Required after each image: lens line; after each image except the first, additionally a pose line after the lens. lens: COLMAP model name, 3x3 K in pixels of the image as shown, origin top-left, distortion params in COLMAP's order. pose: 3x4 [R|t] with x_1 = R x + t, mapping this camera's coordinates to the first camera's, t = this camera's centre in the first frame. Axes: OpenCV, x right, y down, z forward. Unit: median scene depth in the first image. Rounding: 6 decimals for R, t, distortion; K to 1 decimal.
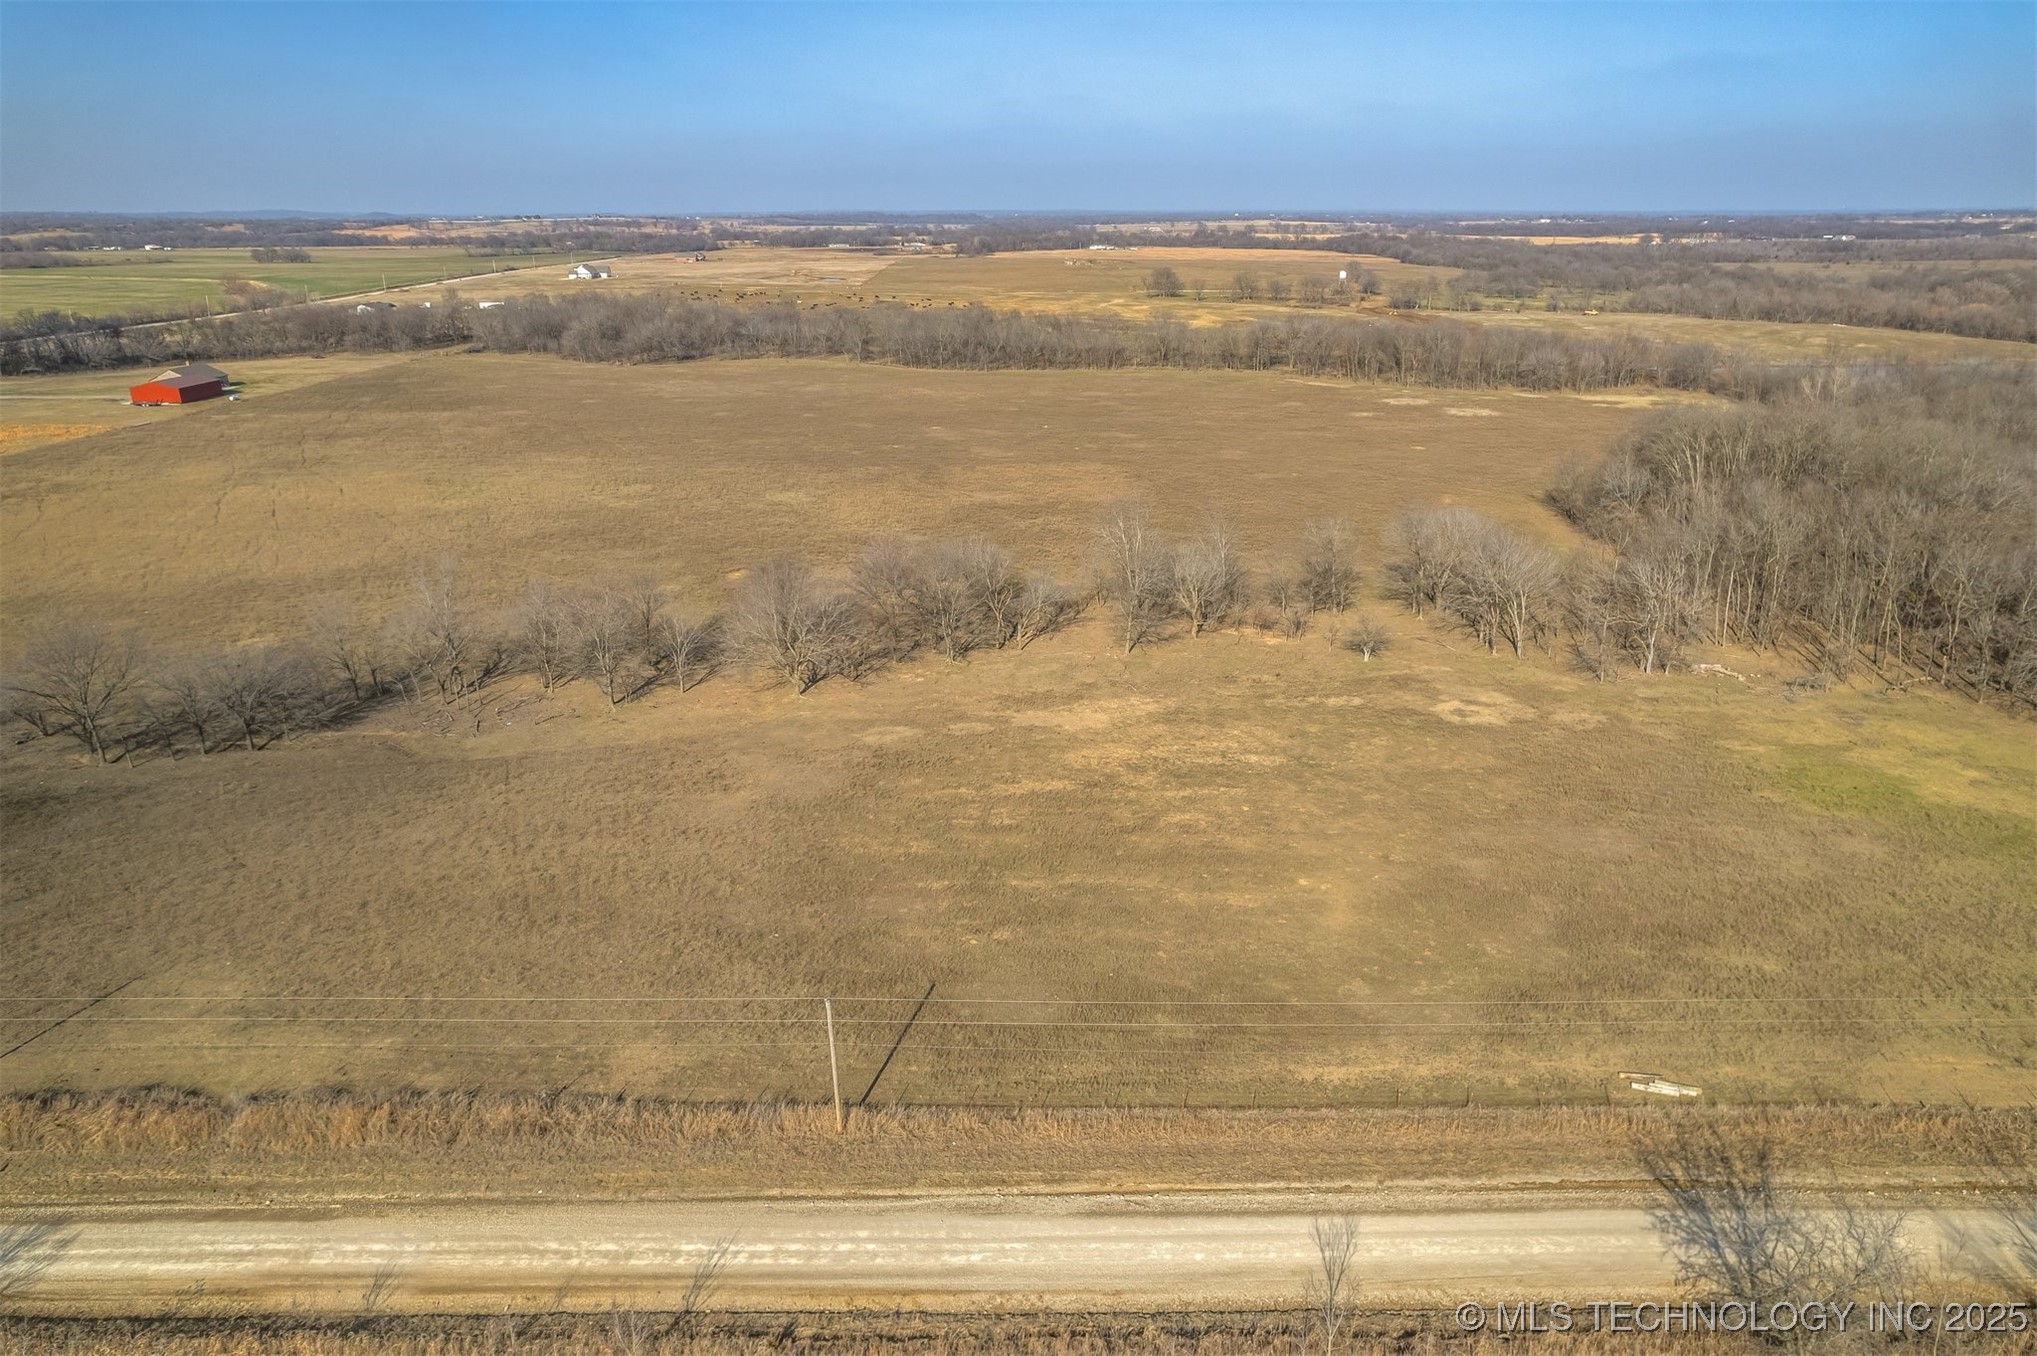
lens RADIAL K [[1298.6, 0, 1017.7], [0, 1298.6, 681.3], [0, 0, 1]] dist [-0.061650, 0.067483]
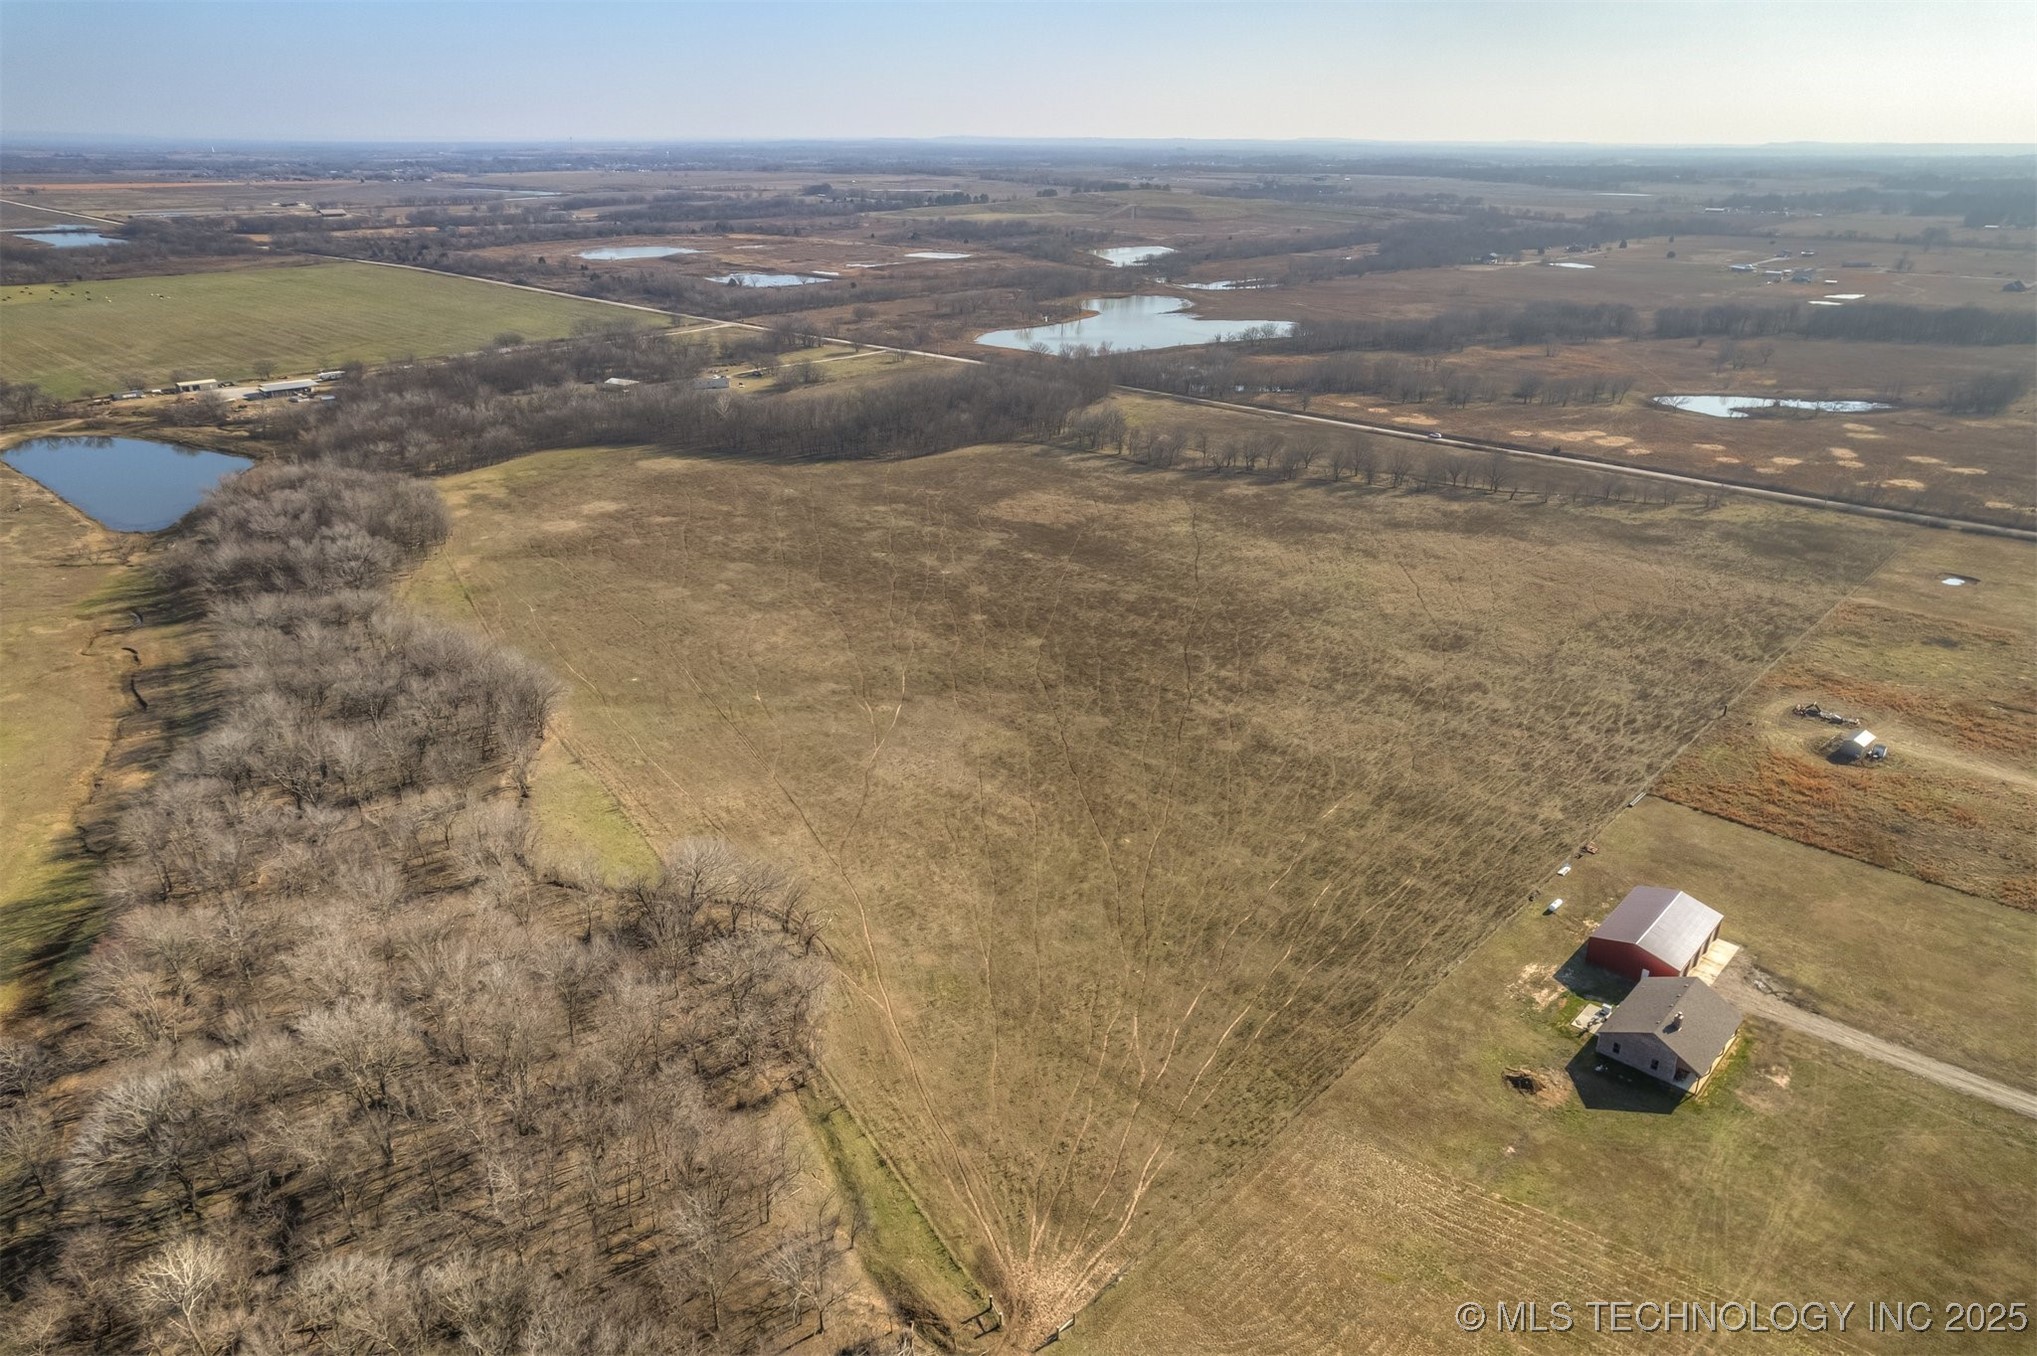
lens RADIAL K [[1298.6, 0, 1030.3], [0, 1298.6, 686.8], [0, 0, 1]] dist [-0.061650, 0.067483]
pose [[-0.722104, -0.271615, 0.636232, -1.955605], [0.238752, 0.765338, 0.597708, -1.749008], [-0.649279, 0.583509, -0.487805, 3.448112]]
